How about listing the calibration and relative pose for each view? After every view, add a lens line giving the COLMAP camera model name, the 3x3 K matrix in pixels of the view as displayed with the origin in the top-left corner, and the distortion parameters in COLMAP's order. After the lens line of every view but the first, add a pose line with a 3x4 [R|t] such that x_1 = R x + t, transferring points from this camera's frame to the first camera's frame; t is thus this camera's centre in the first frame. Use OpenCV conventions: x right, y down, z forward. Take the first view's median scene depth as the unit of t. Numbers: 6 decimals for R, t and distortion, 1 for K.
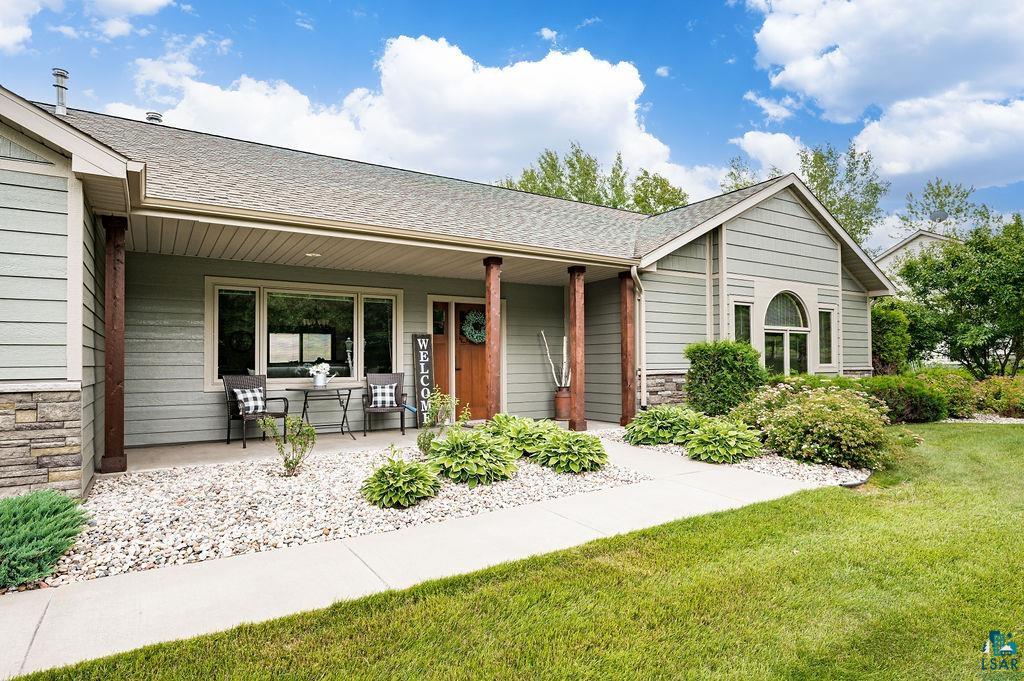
lens RADIAL K [[570.5, 0, 512.1], [0, 570.5, 364.8], [0, 0, 1]] dist [0.001006, 0.000237]
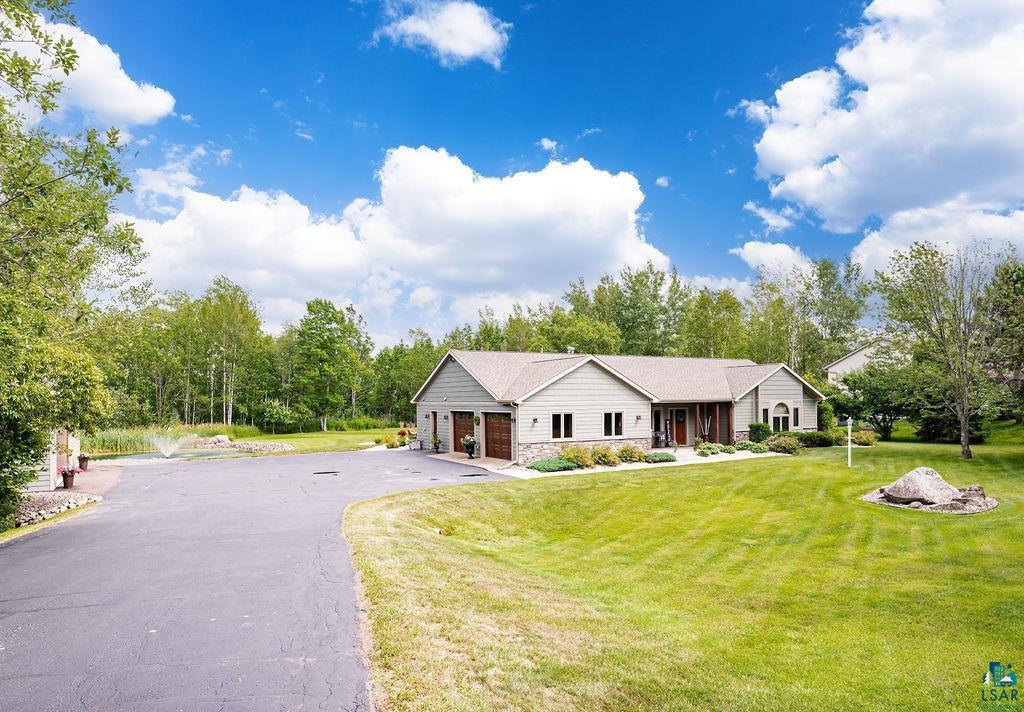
lens RADIAL K [[497.9, 0, 510.6], [0, 497.9, 402.4], [0, 0, 1]] dist [0.000902, -0.000051]
pose [[0.995326, 0.000450, -0.096574, -0.778479], [-0.000944, 0.999987, -0.005072, -0.133821], [0.096570, 0.005140, 0.995313, -1.993623]]
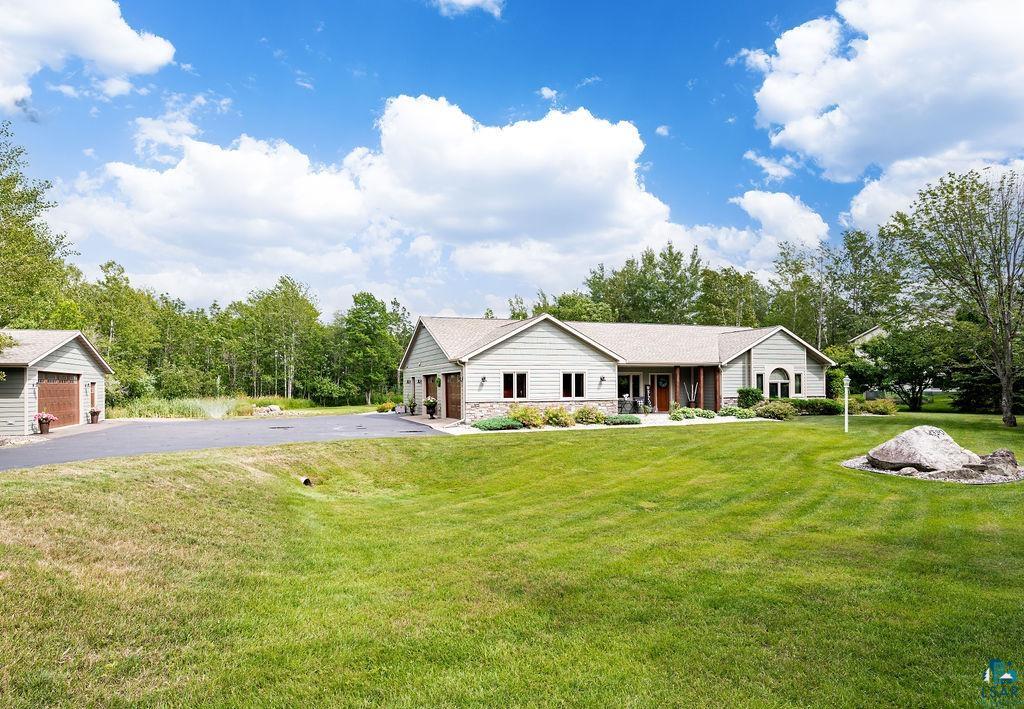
lens RADIAL K [[431.7, 0, 477.8], [0, 431.7, 390.2], [0, 0, 1]] dist [-0.002156, -0.000396]
pose [[0.963301, 0.000591, -0.268423, -0.429421], [0.000623, 0.999990, 0.004439, -0.034582], [0.268423, -0.004443, 0.963291, -1.646492]]
